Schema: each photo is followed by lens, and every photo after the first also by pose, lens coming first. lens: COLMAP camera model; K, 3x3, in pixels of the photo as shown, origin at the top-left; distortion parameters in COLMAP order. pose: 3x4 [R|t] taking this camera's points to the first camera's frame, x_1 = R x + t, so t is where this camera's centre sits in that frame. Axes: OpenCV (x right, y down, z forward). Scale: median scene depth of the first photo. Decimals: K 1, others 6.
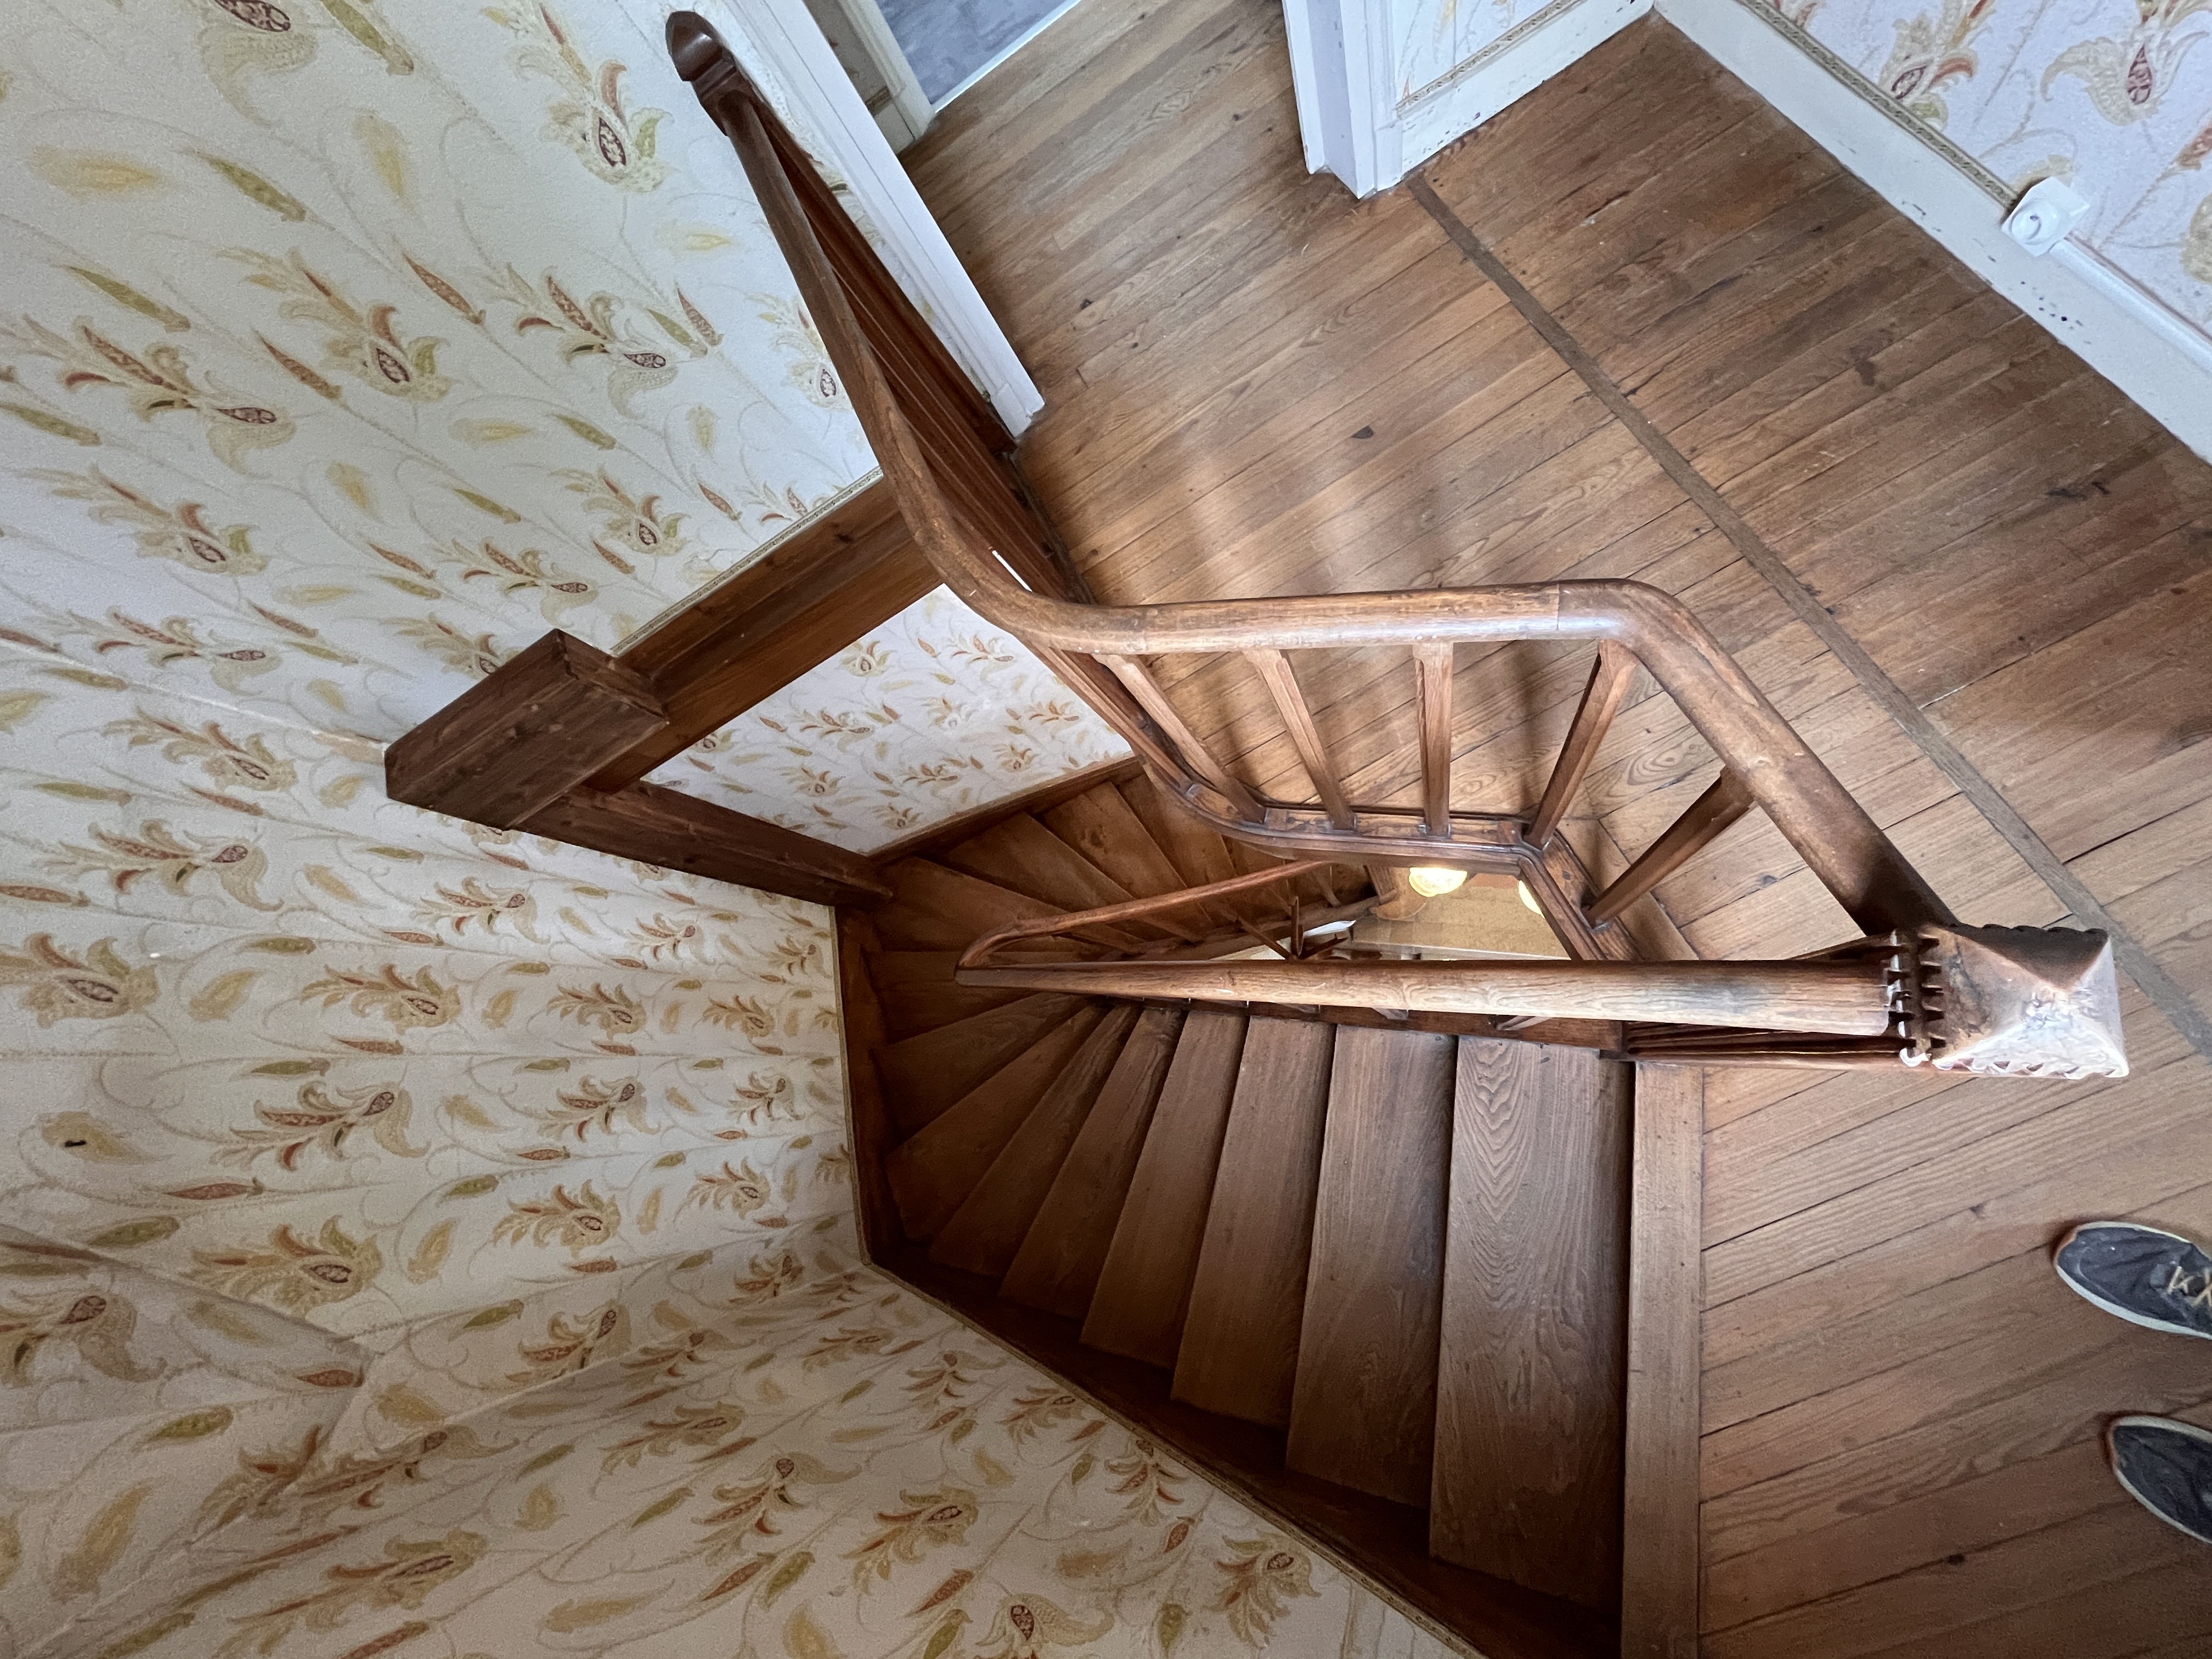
lens RADIAL K [[899.2, 0, 1108.1], [0, 899.2, 828.6], [0, 0, 1]] dist [-0.002912, -0.000537]
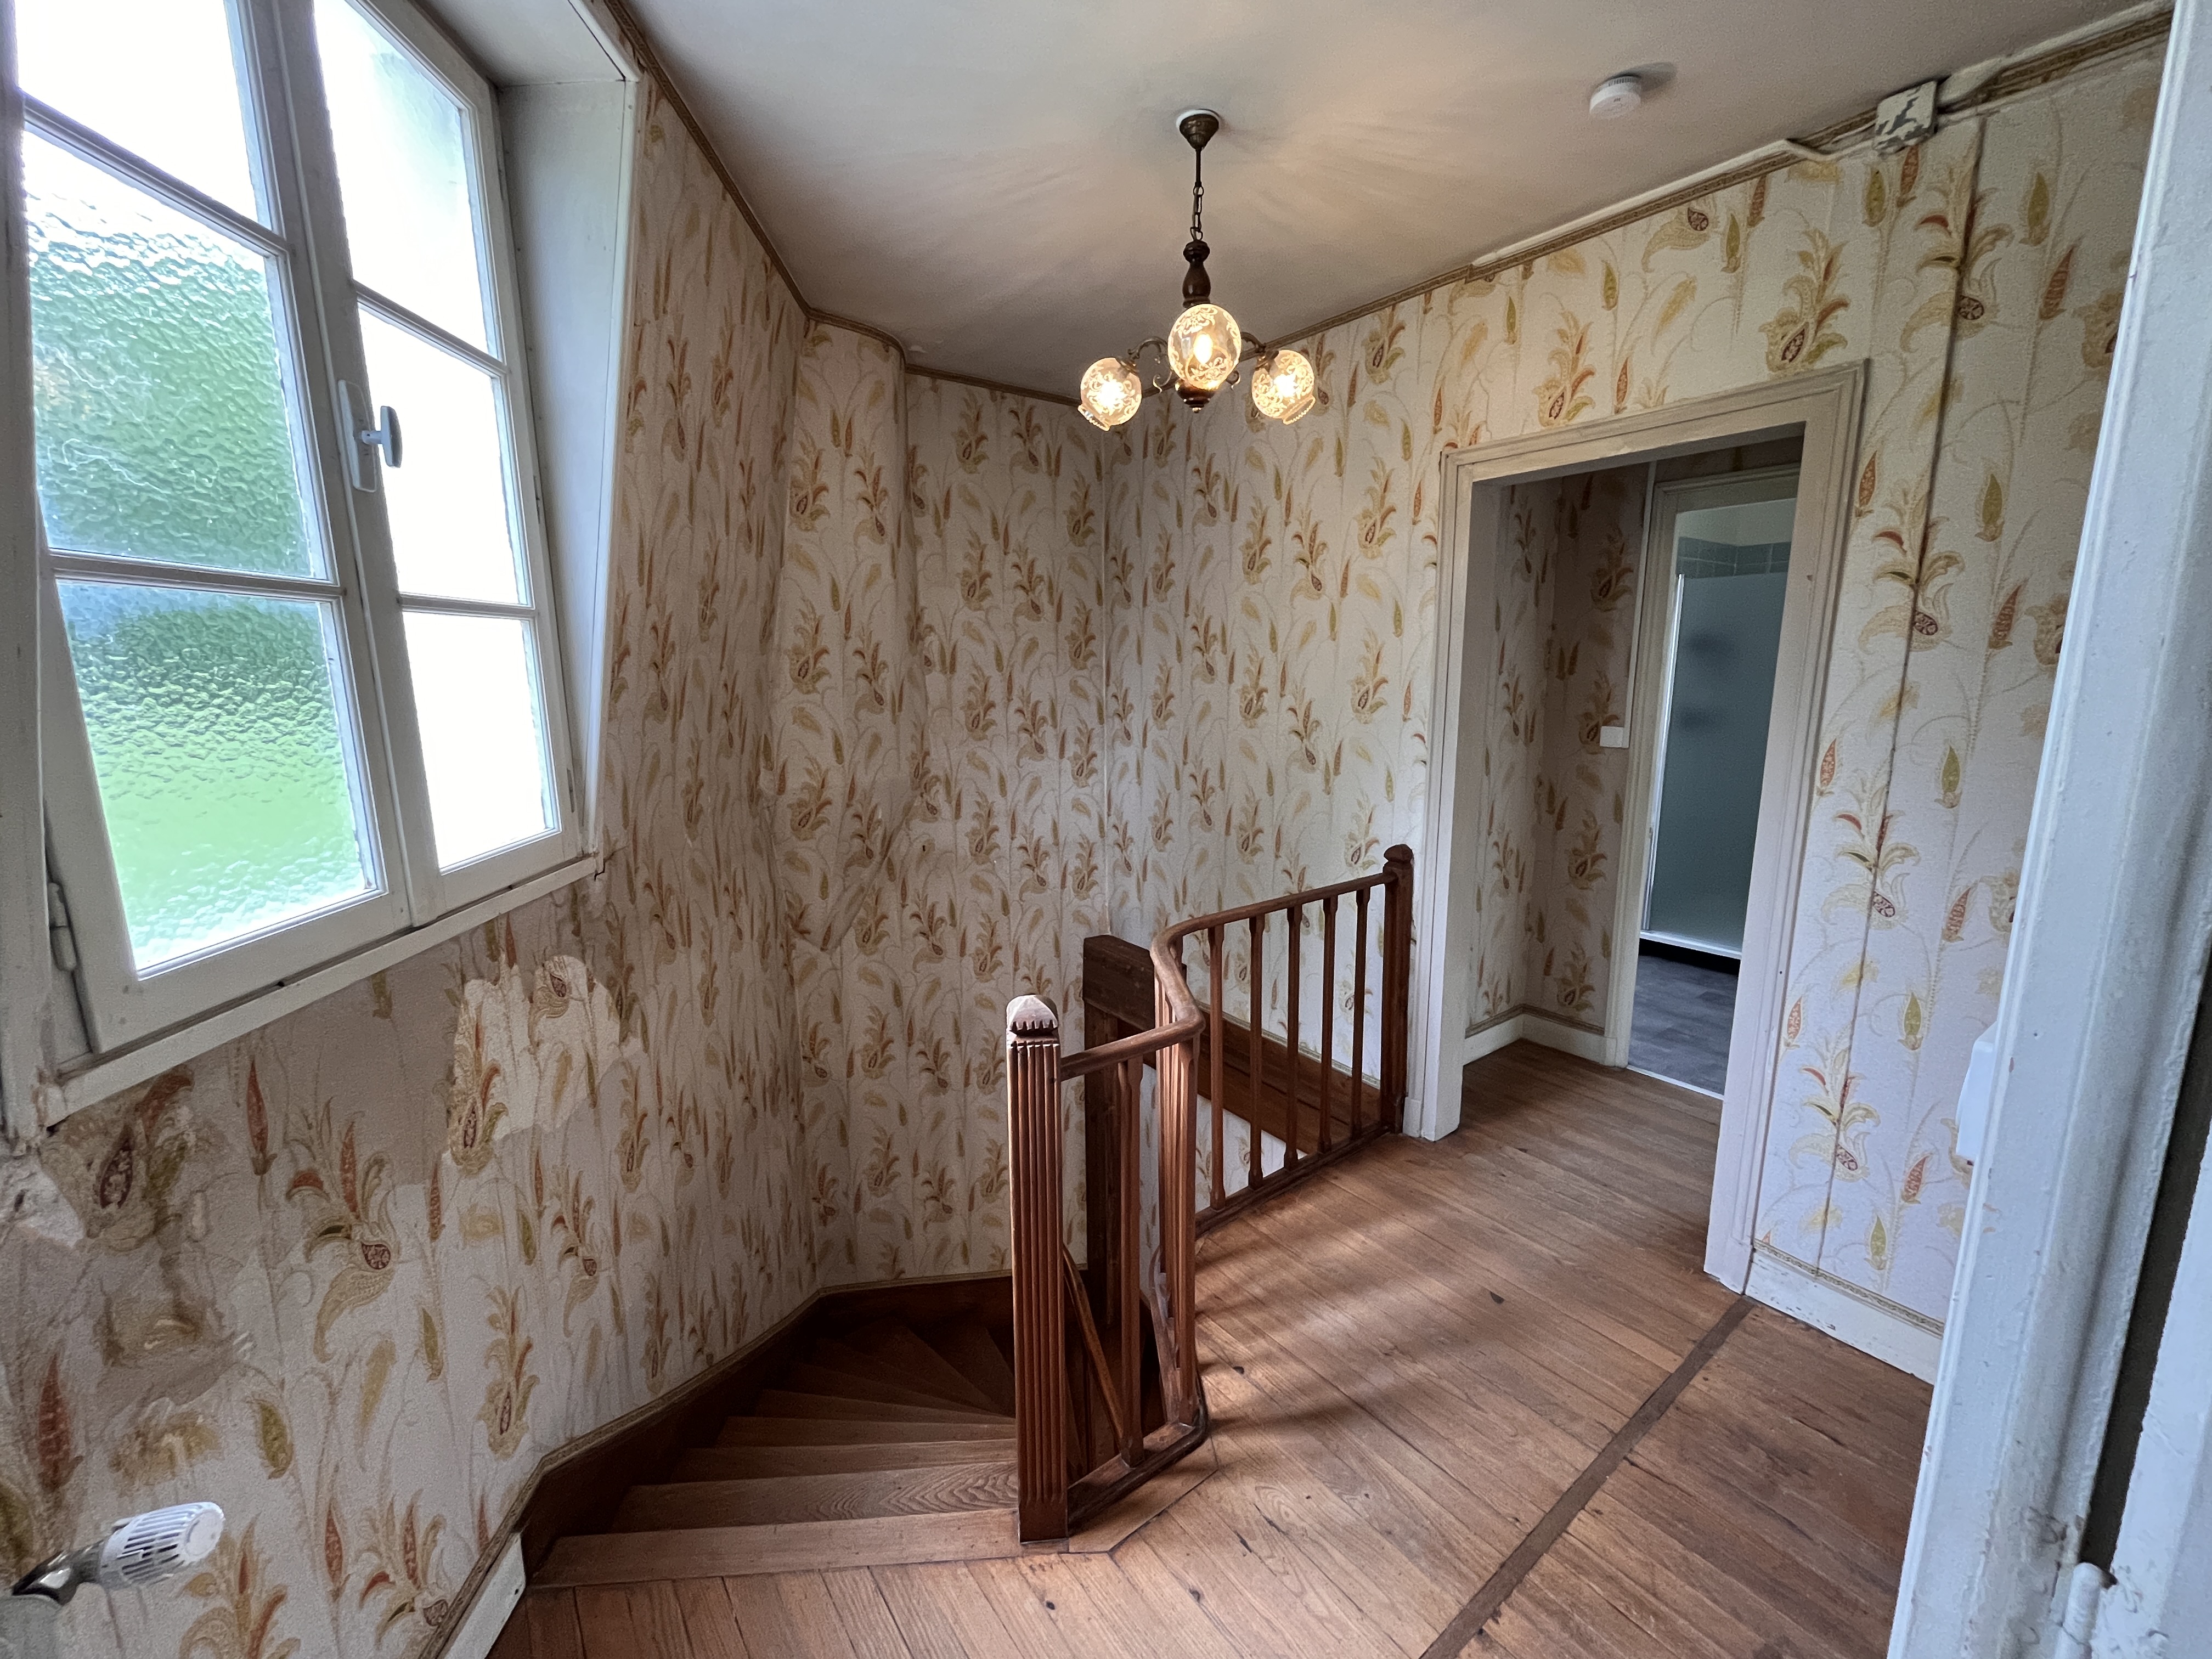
lens RADIAL K [[899.2, 0, 1105.9], [0, 899.2, 832.7], [0, 0, 1]] dist [-0.002912, -0.000537]
pose [[0.193835, 0.494113, -0.847514, 0.938429], [-0.964802, 0.252516, -0.073439, 0.007410], [0.177724, 0.831918, 0.525668, -0.281941]]
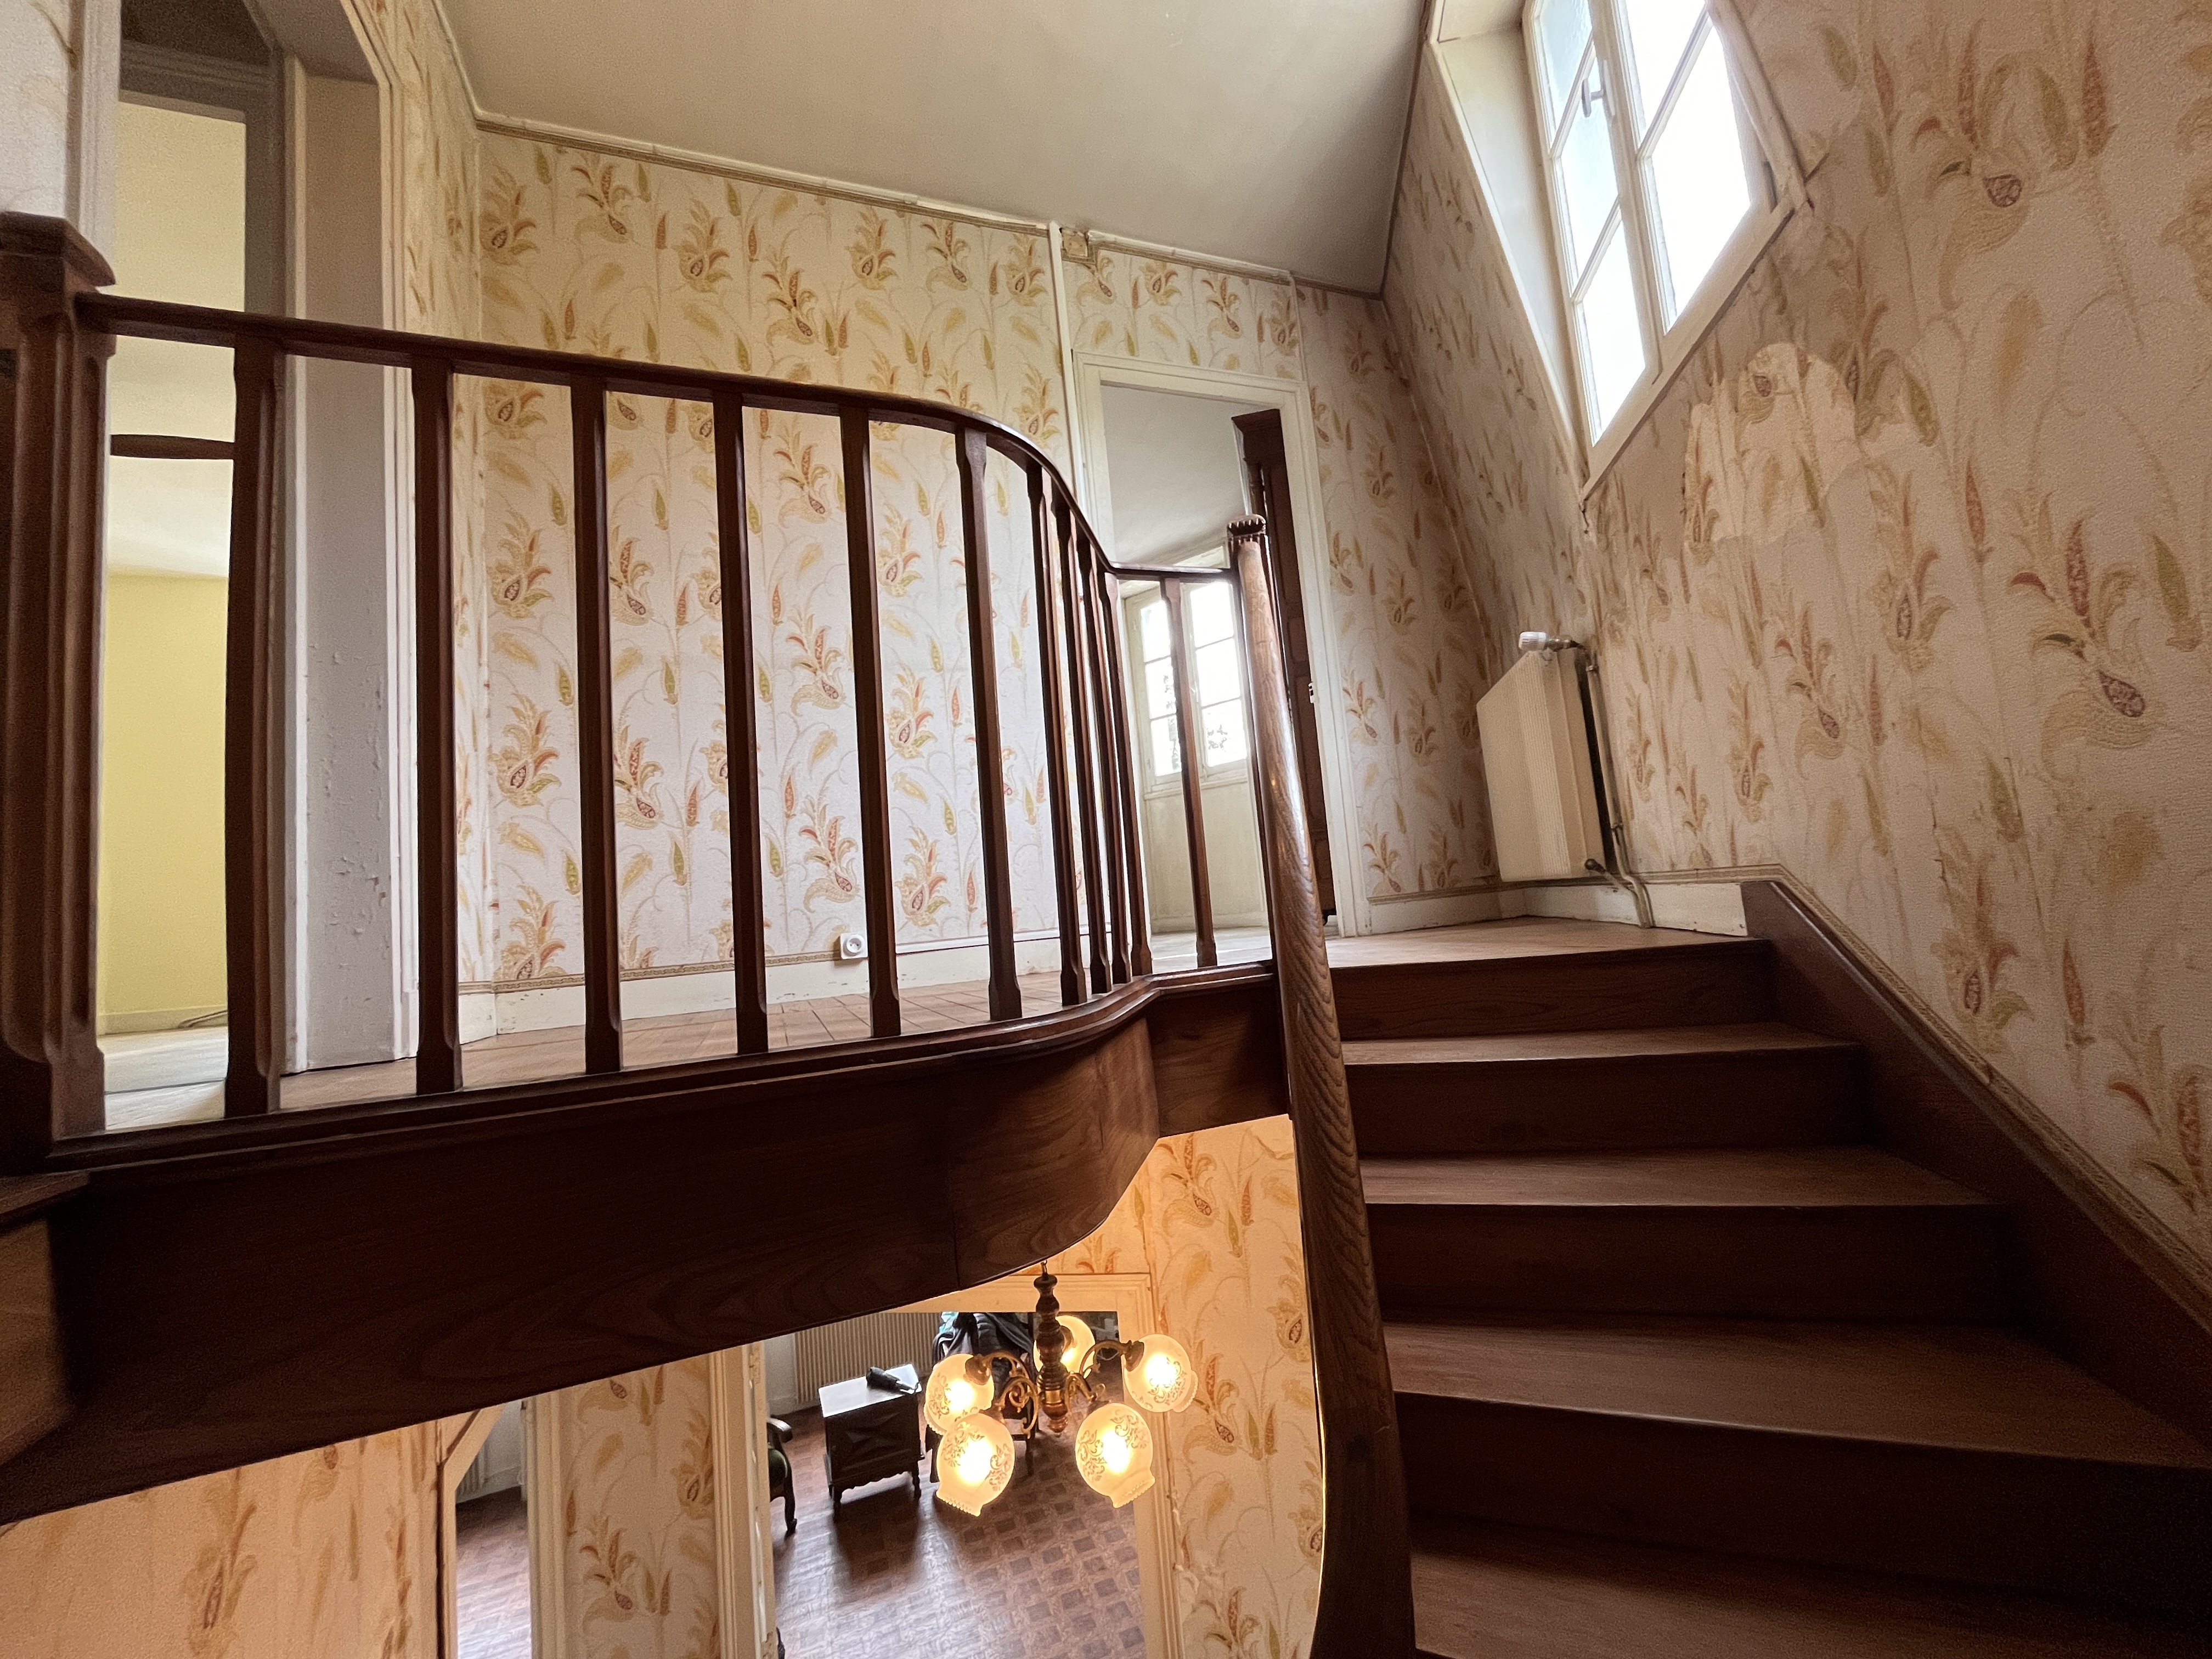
lens RADIAL K [[899.2, 0, 1108.2], [0, 899.2, 825.5], [0, 0, 1]] dist [-0.002912, -0.000537]
pose [[0.109999, 0.419177, 0.901216, -1.385521], [0.975701, 0.127325, -0.178313, 0.201189], [-0.189492, 0.898932, -0.394986, 1.833752]]
